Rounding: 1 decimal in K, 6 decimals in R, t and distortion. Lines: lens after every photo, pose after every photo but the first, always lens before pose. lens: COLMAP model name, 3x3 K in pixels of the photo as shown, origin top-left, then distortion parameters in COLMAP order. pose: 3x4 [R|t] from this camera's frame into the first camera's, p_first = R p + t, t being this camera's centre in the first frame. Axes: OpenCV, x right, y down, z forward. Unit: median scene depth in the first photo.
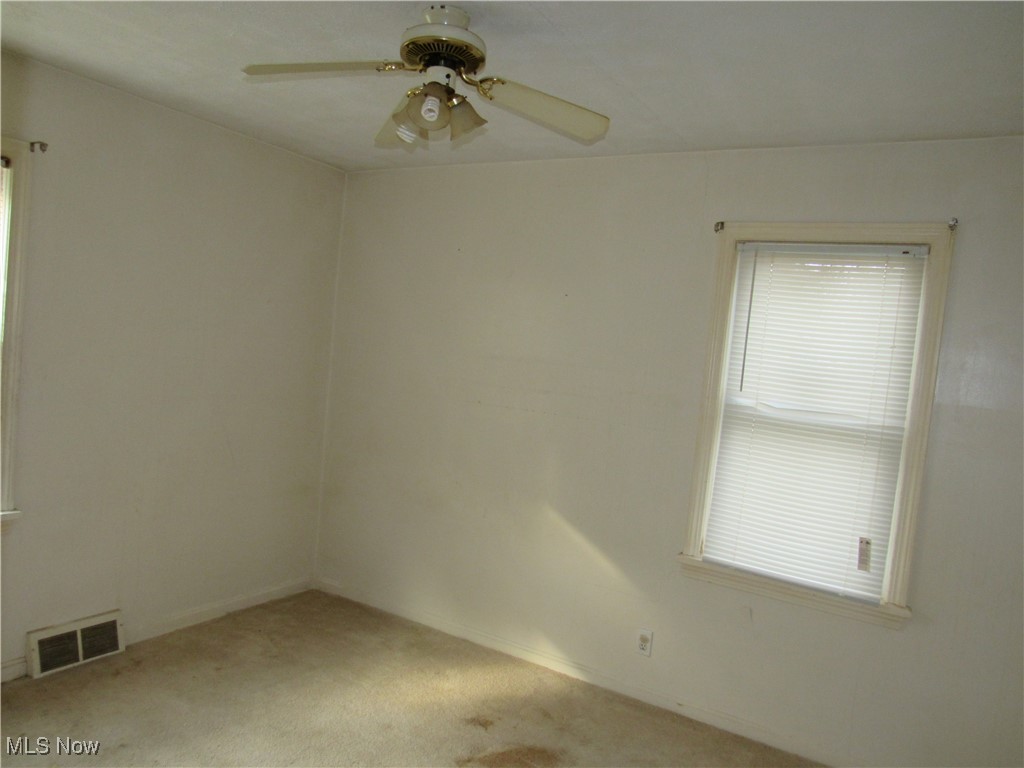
lens RADIAL K [[733.5, 0, 507.5], [0, 733.5, 386.1], [0, 0, 1]] dist [-0.018935, -0.009464]
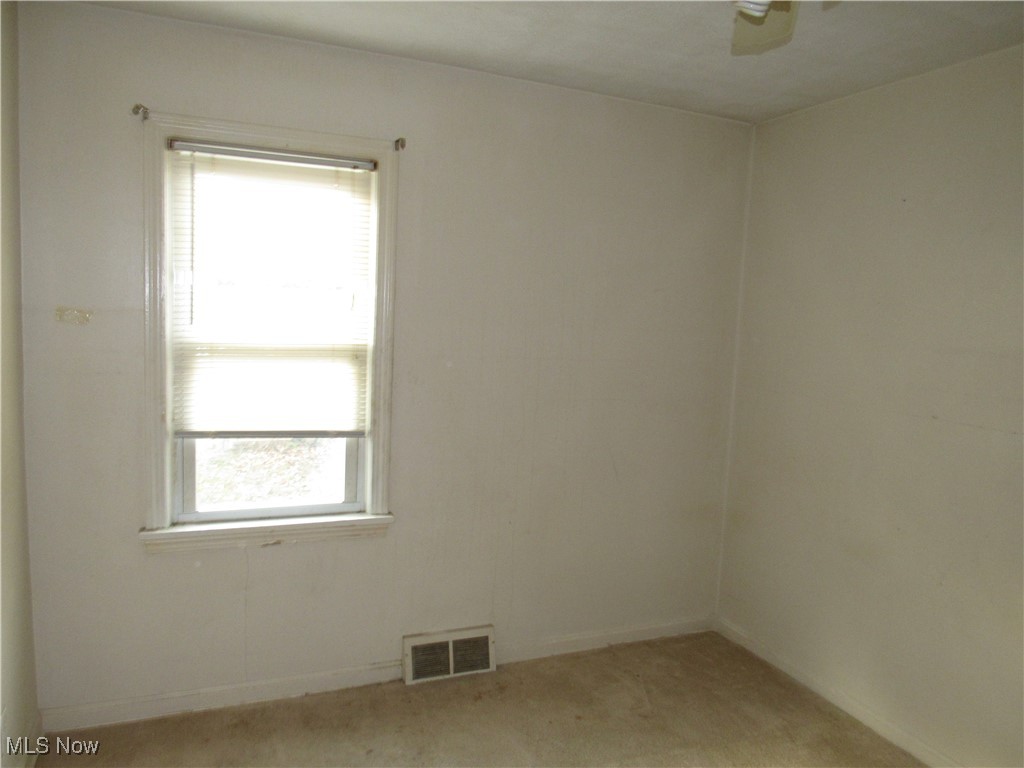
lens RADIAL K [[733.5, 0, 507.5], [0, 733.5, 386.1], [0, 0, 1]] dist [-0.018935, -0.009464]
pose [[0.815267, 0.006816, -0.579046, 0.035553], [-0.003684, 0.999972, 0.006583, -0.012138], [0.579074, -0.003234, 0.815268, 0.248708]]
